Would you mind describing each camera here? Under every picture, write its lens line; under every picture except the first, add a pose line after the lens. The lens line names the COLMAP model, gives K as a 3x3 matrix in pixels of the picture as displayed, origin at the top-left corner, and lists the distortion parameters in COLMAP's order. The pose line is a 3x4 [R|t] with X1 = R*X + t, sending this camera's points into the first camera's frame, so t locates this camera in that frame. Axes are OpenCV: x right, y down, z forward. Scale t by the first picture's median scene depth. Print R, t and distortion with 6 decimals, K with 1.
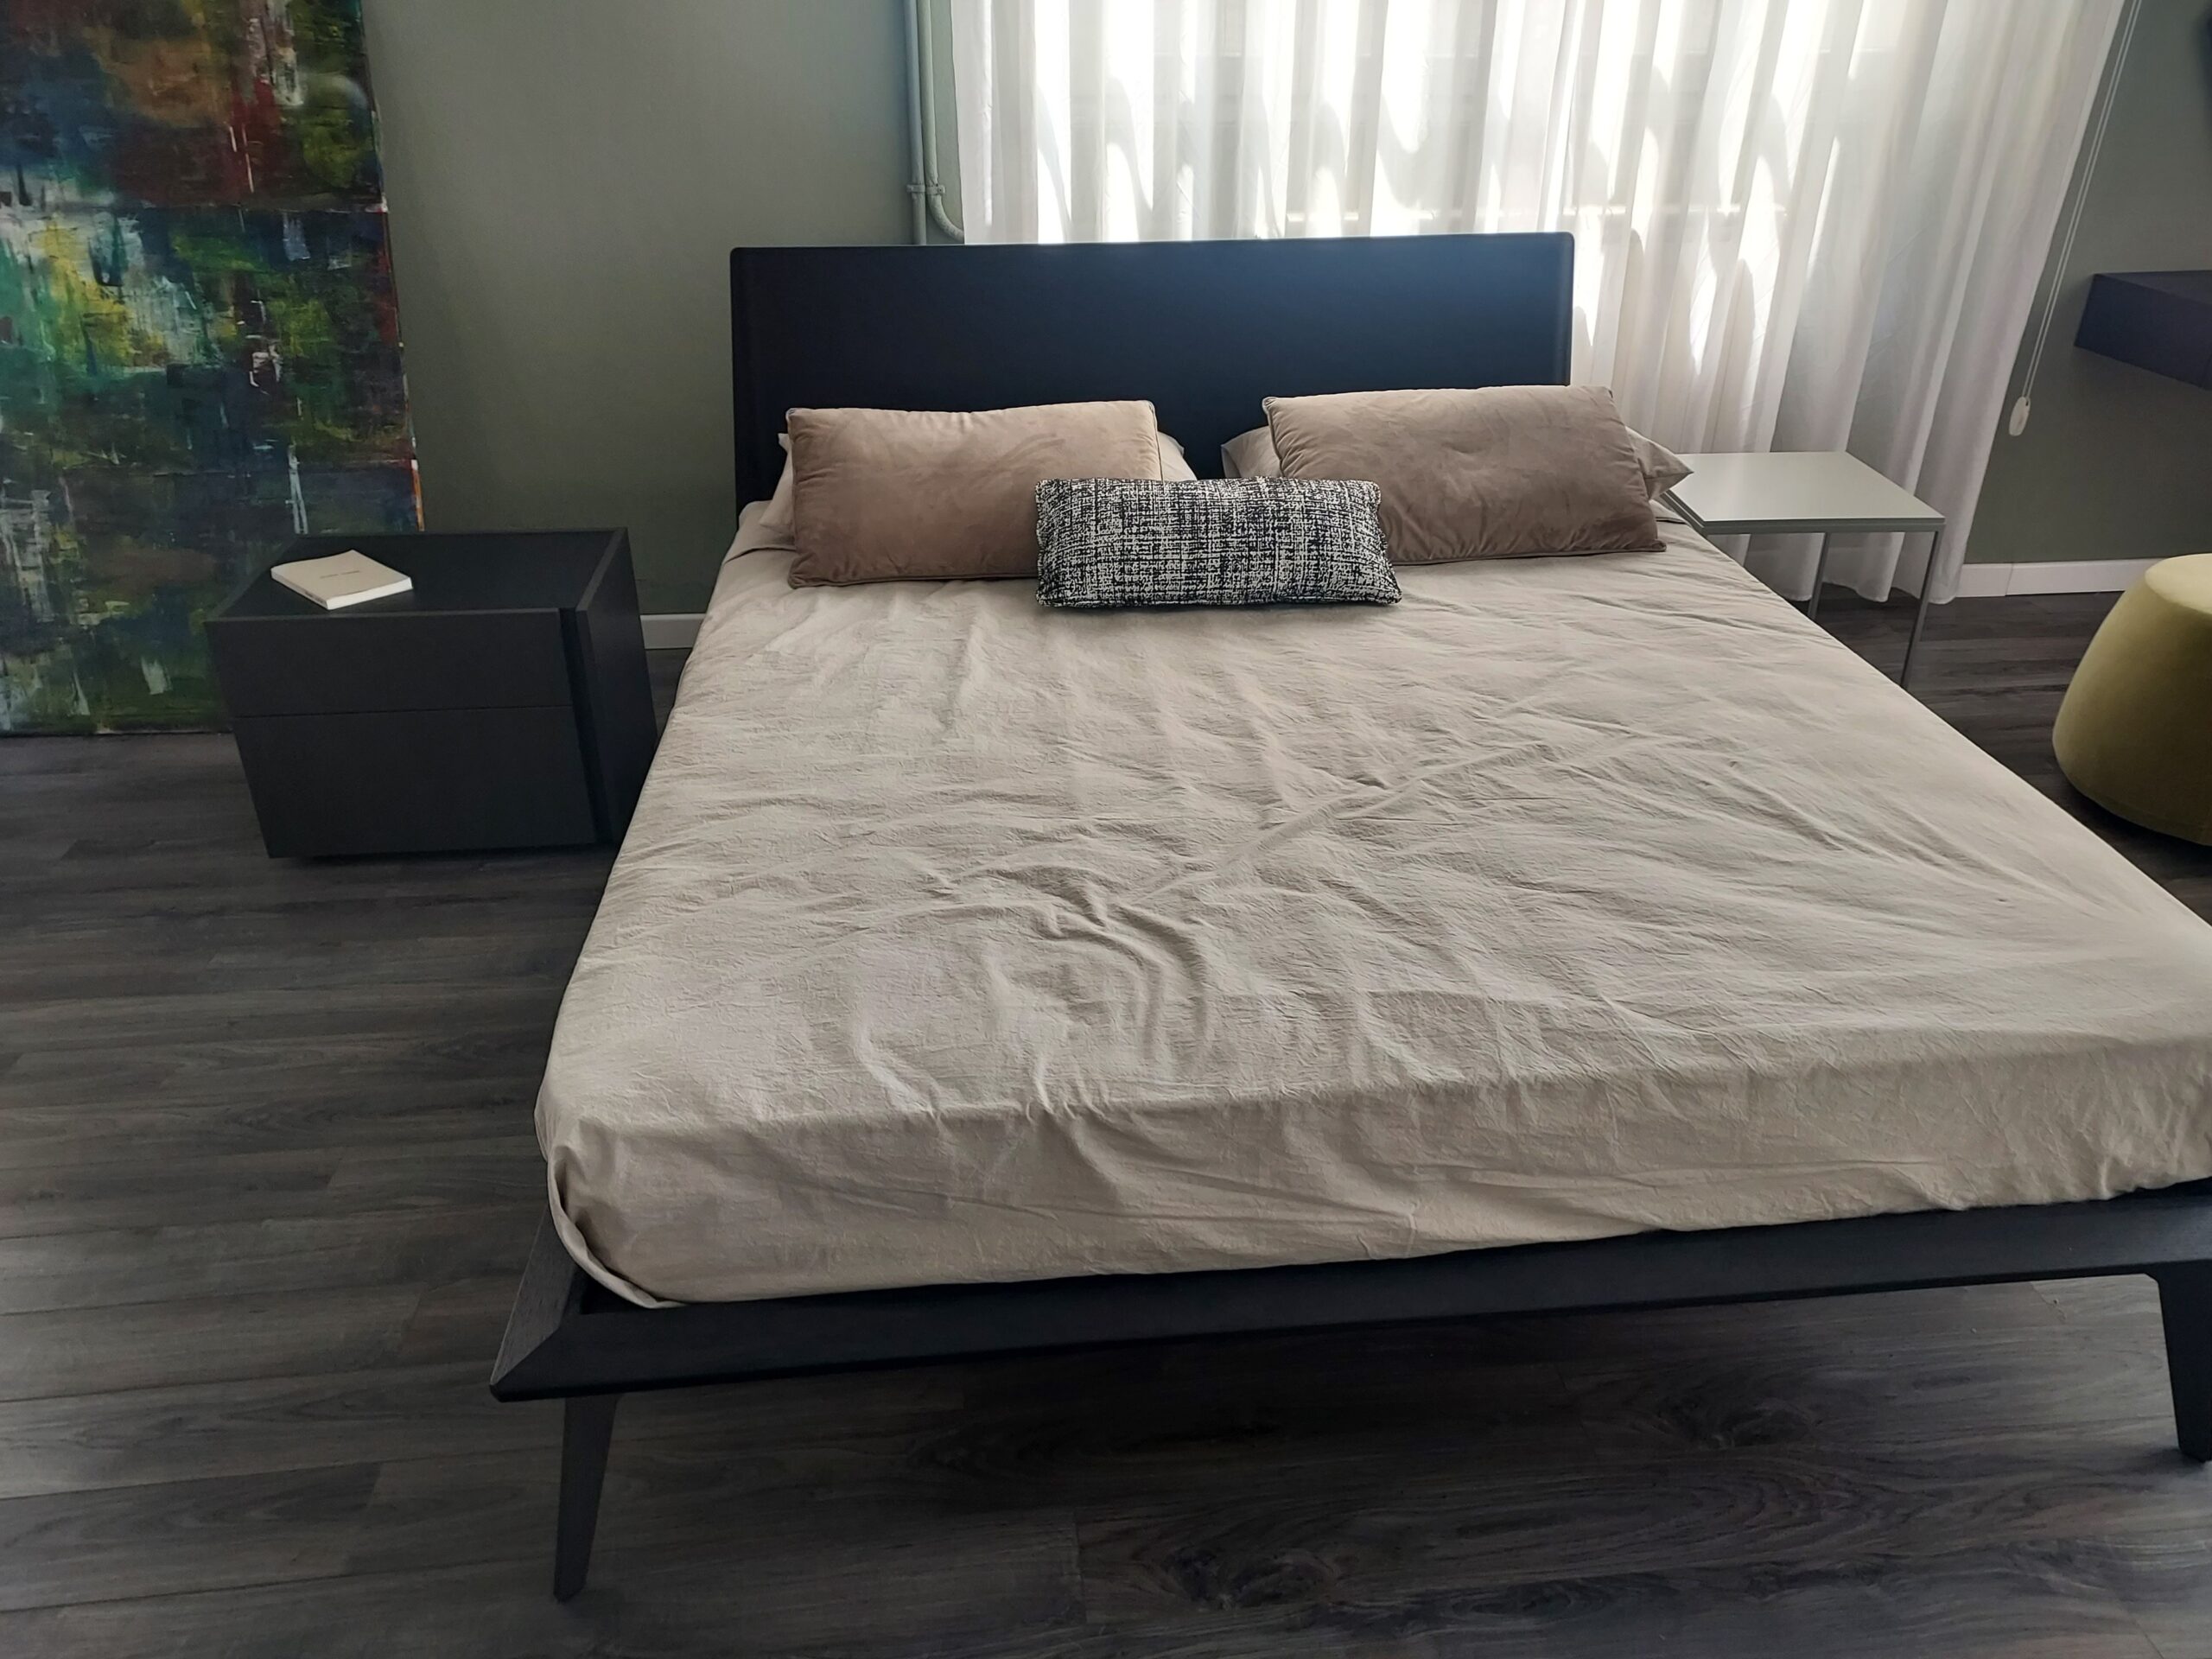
lens RADIAL K [[1593.5, 0, 1120.3], [0, 1593.5, 831.4], [0, 0, 1]] dist [0.038413, -0.007951]
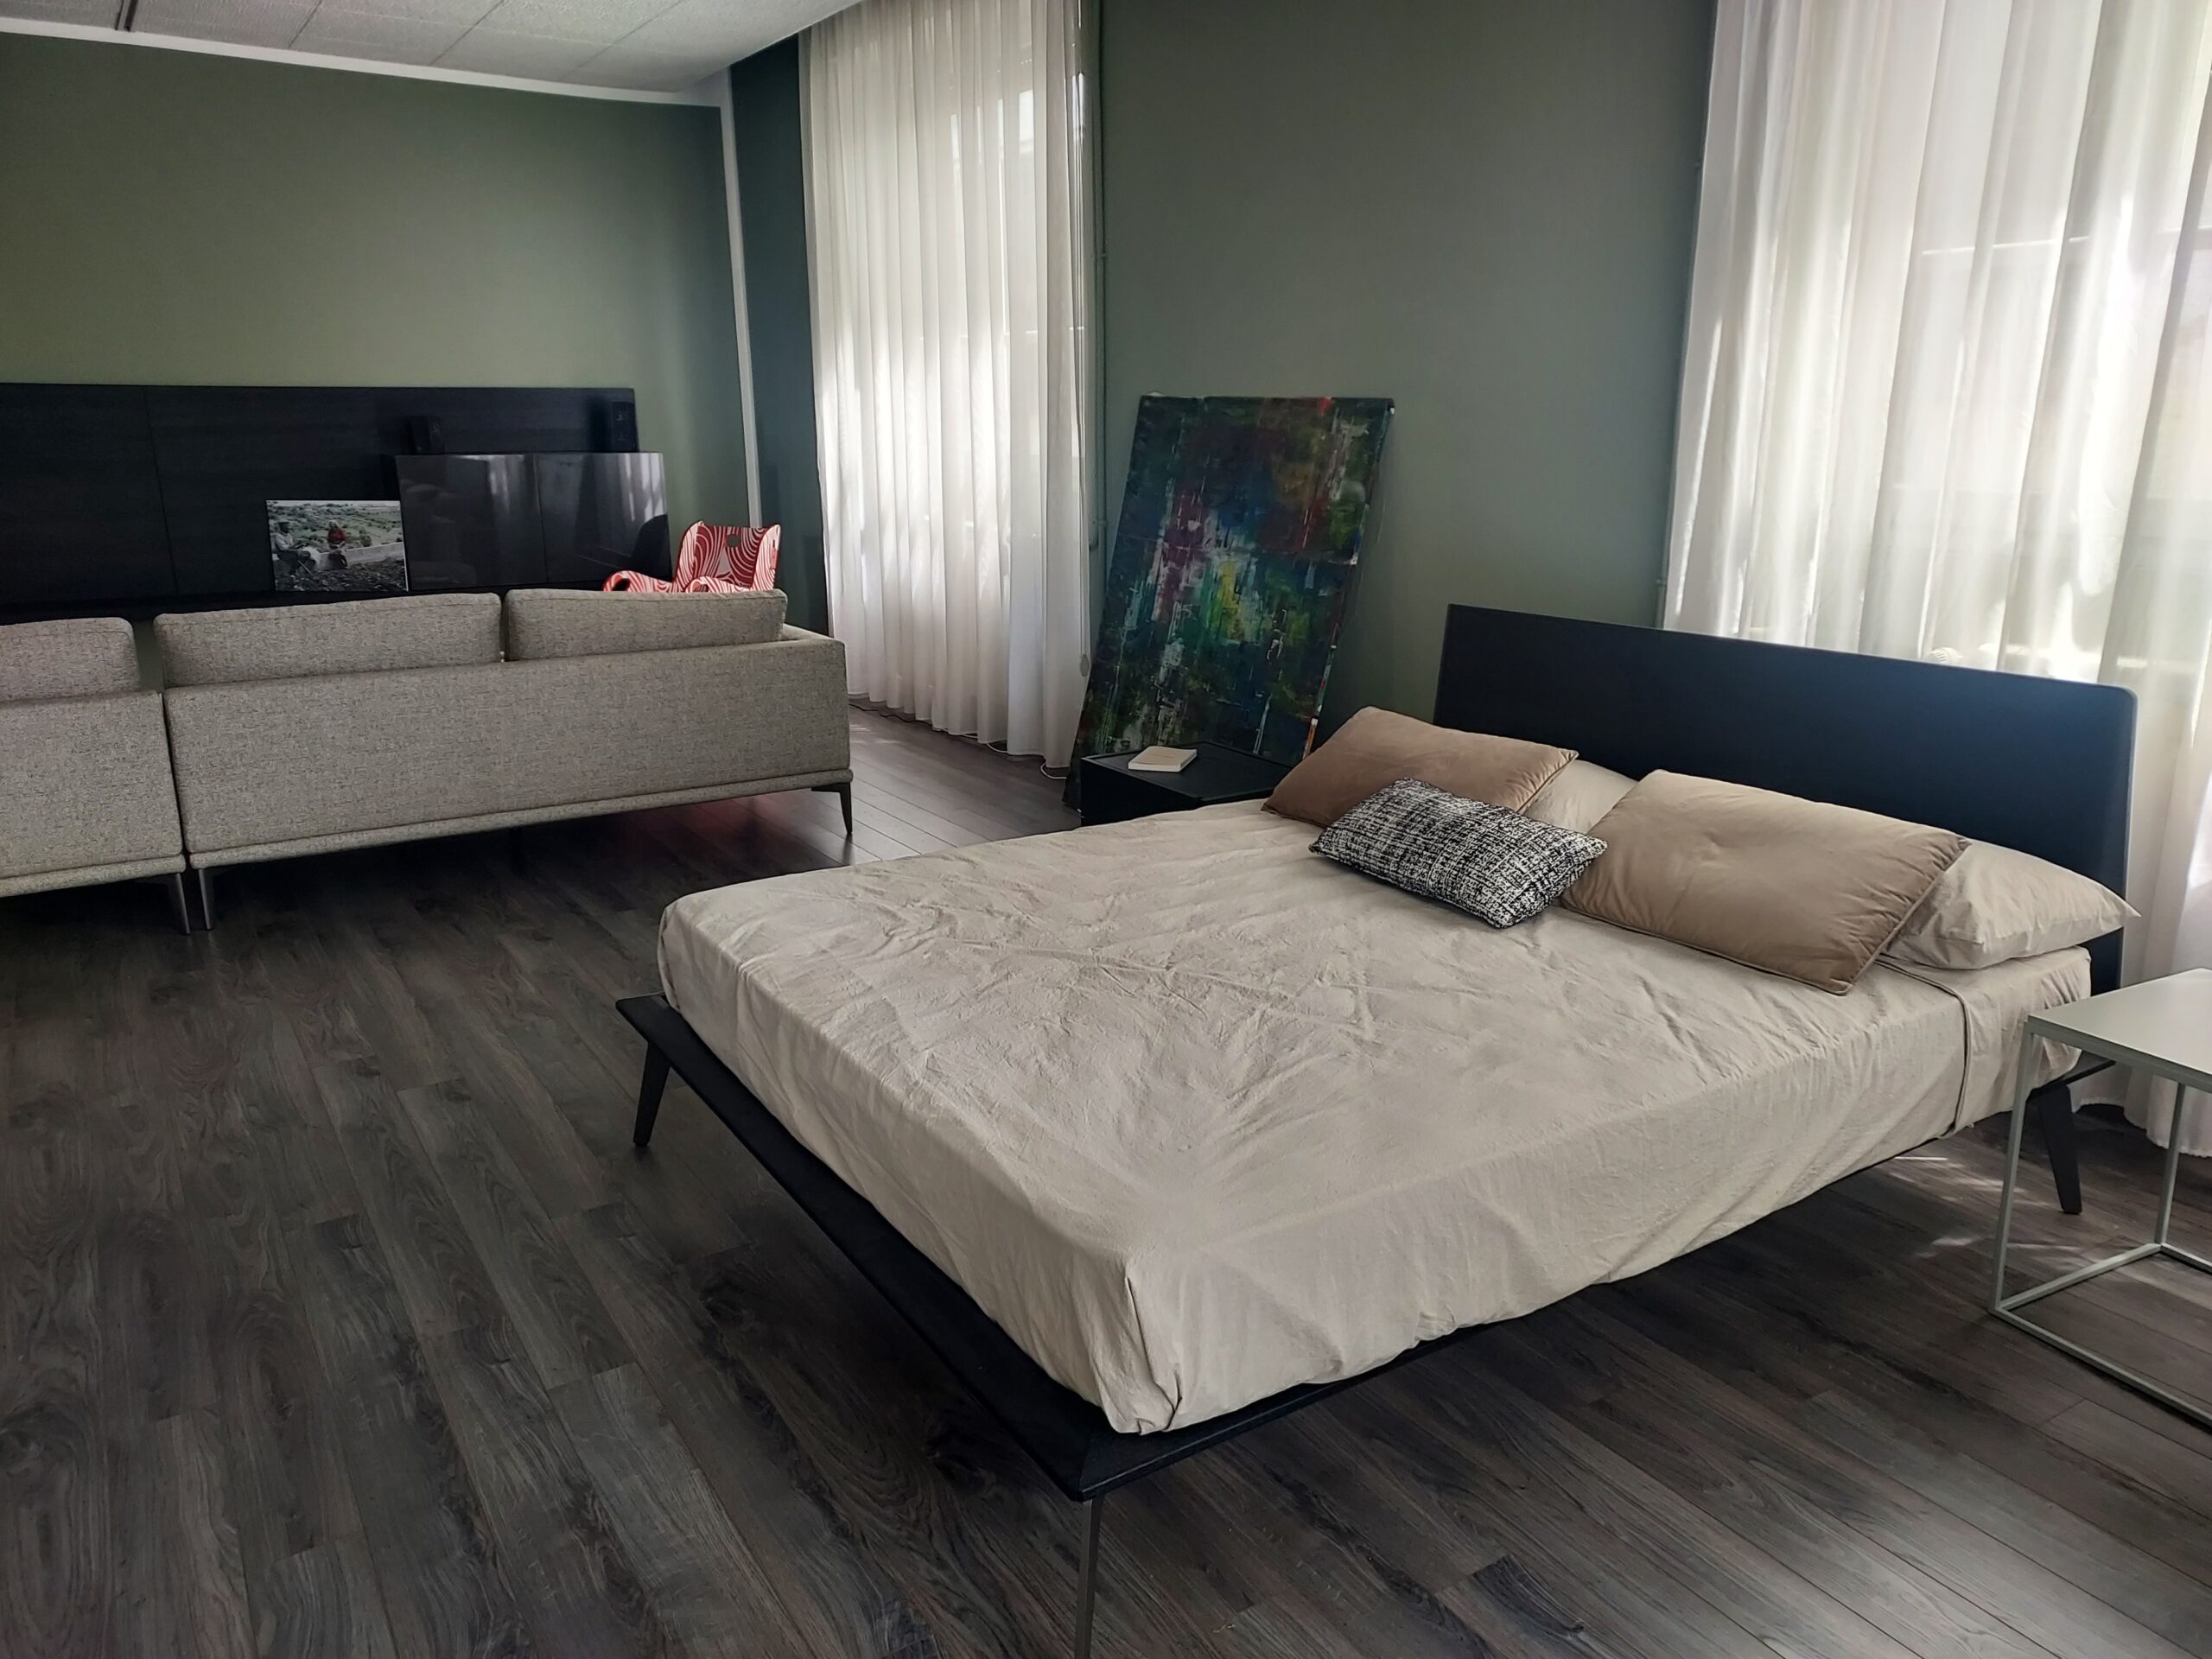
lens RADIAL K [[1593.5, 0, 1127.4], [0, 1593.5, 823.4], [0, 0, 1]] dist [0.038413, -0.007951]
pose [[0.442993, 0.218823, -0.869410, 1.052349], [-0.422659, 0.906200, 0.012725, -0.117348], [0.790644, 0.361827, 0.493927, 0.222345]]
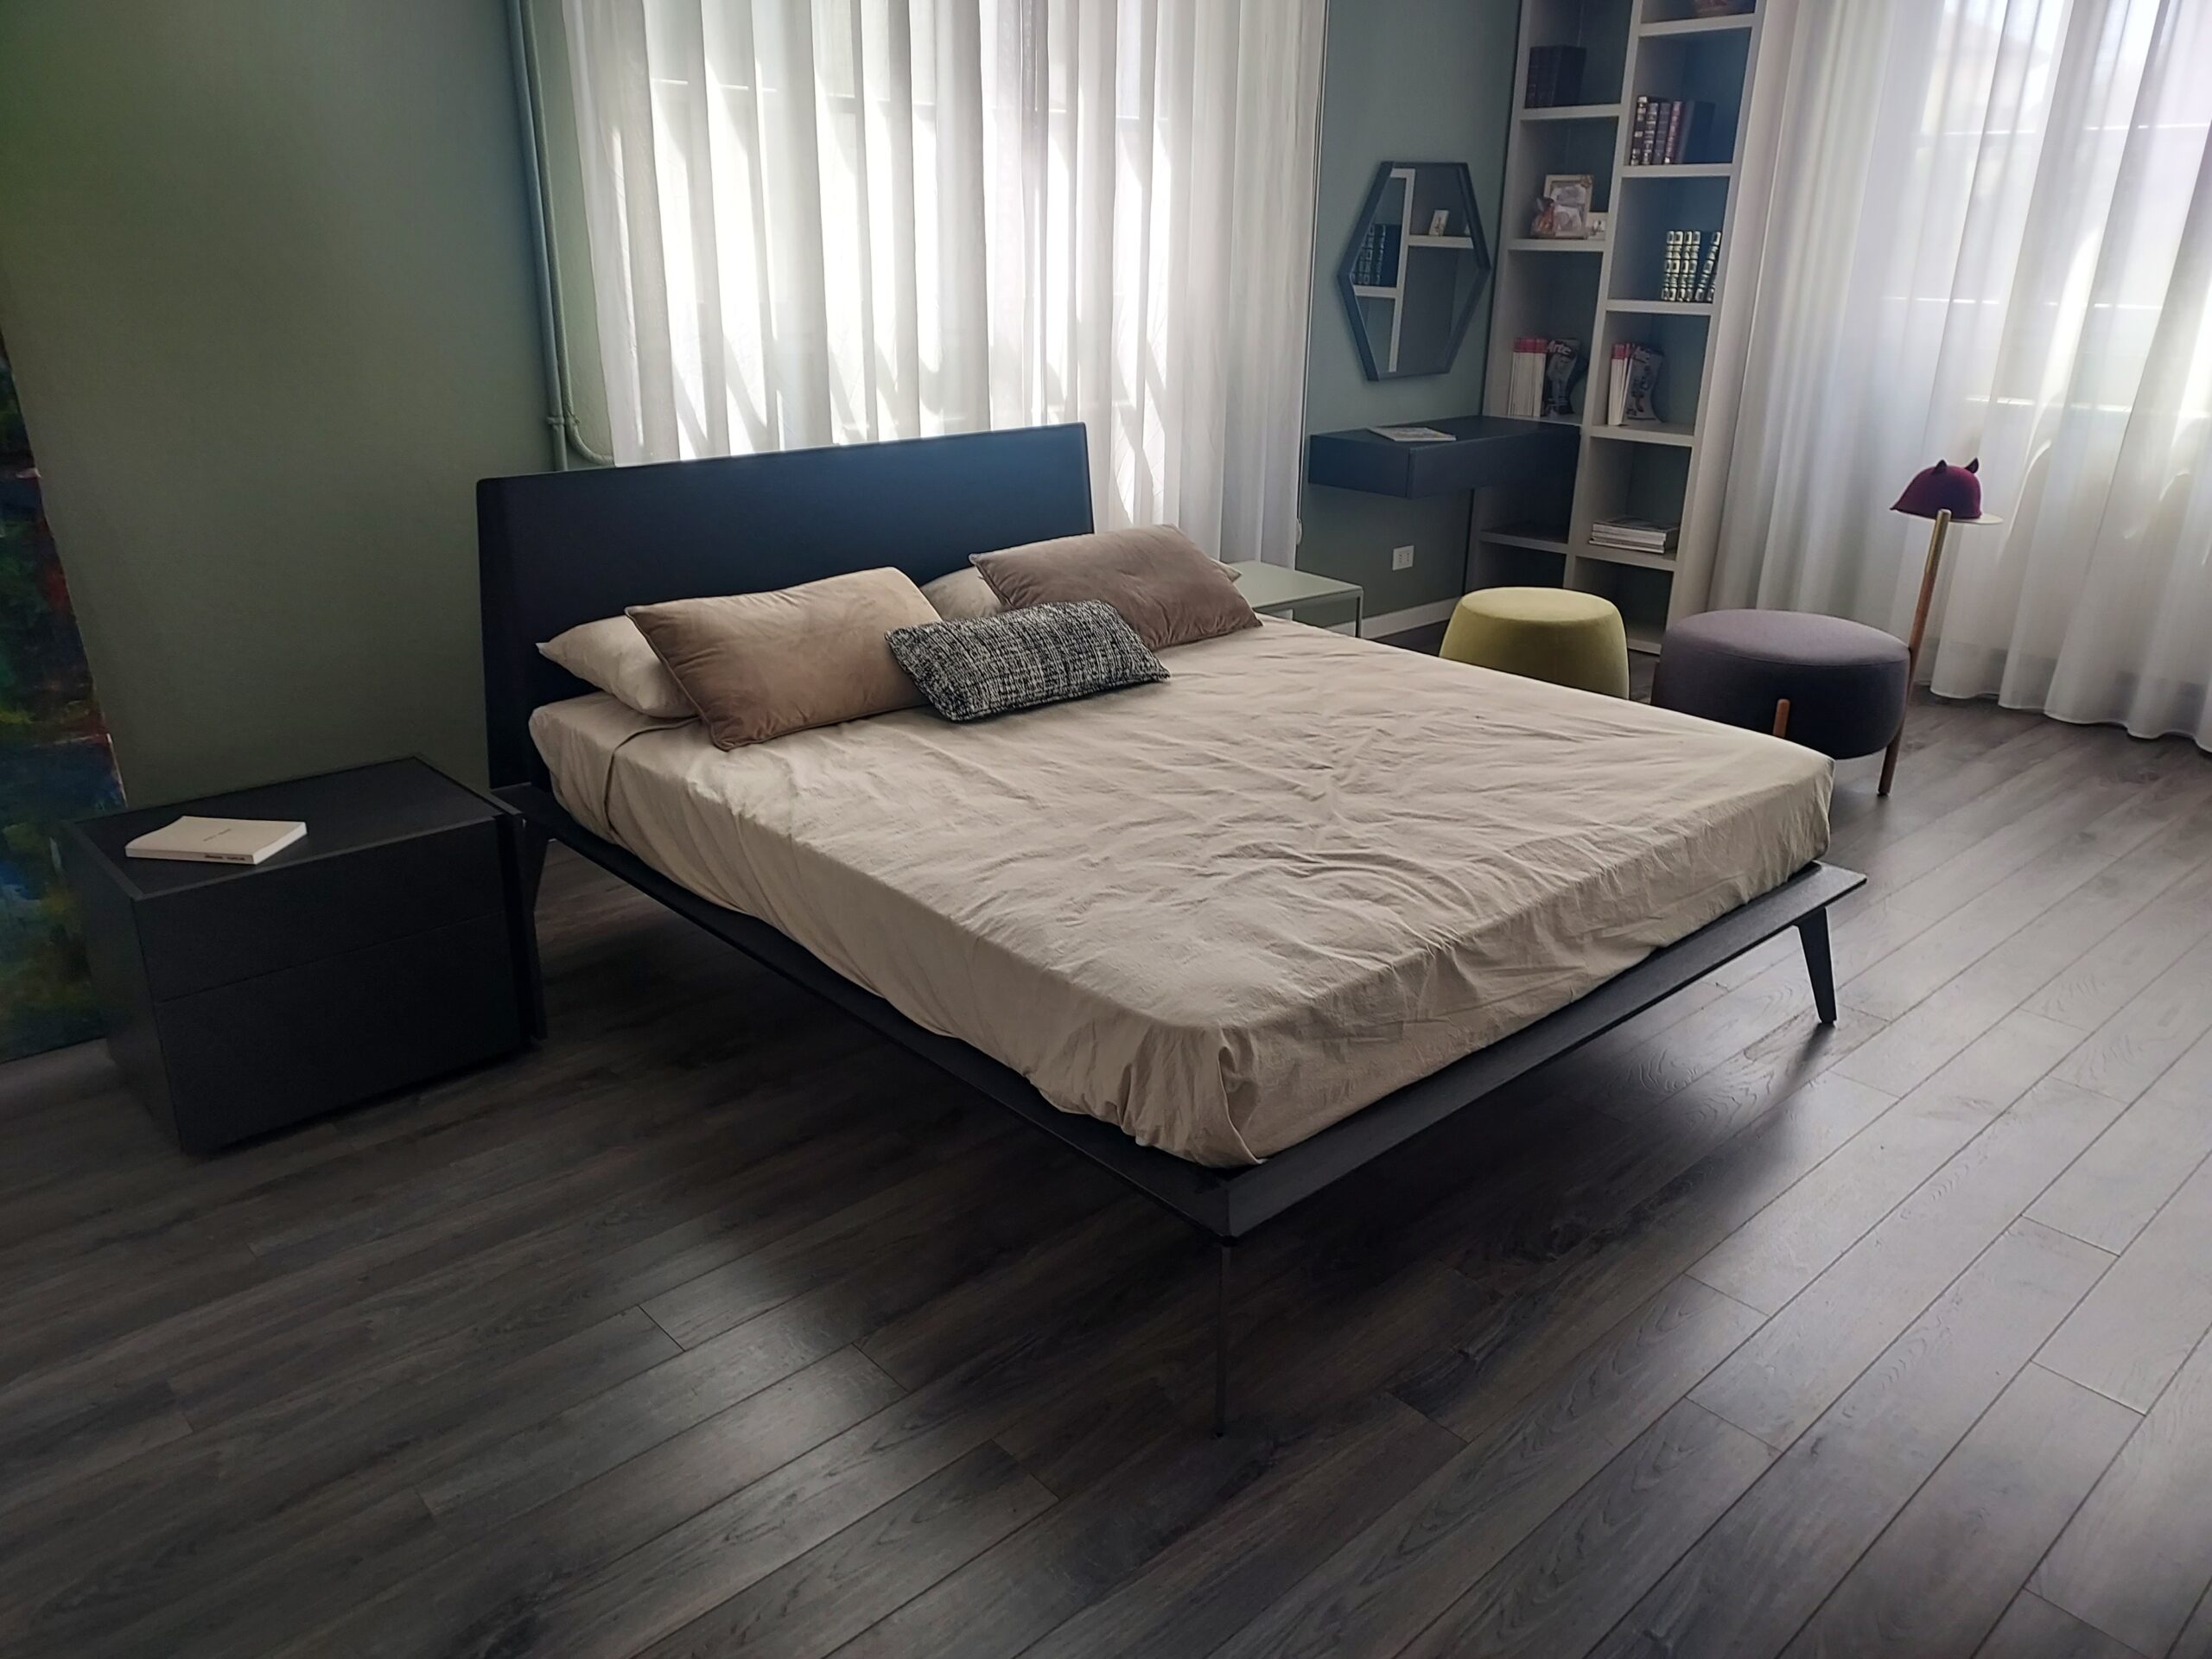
lens RADIAL K [[1593.5, 0, 1105.7], [0, 1593.5, 841.5], [0, 0, 1]] dist [0.038413, -0.007951]
pose [[0.803951, -0.208117, 0.557090, -0.675832], [0.277481, 0.959818, -0.041873, 0.032457], [-0.525991, 0.188245, 0.829396, -0.067792]]
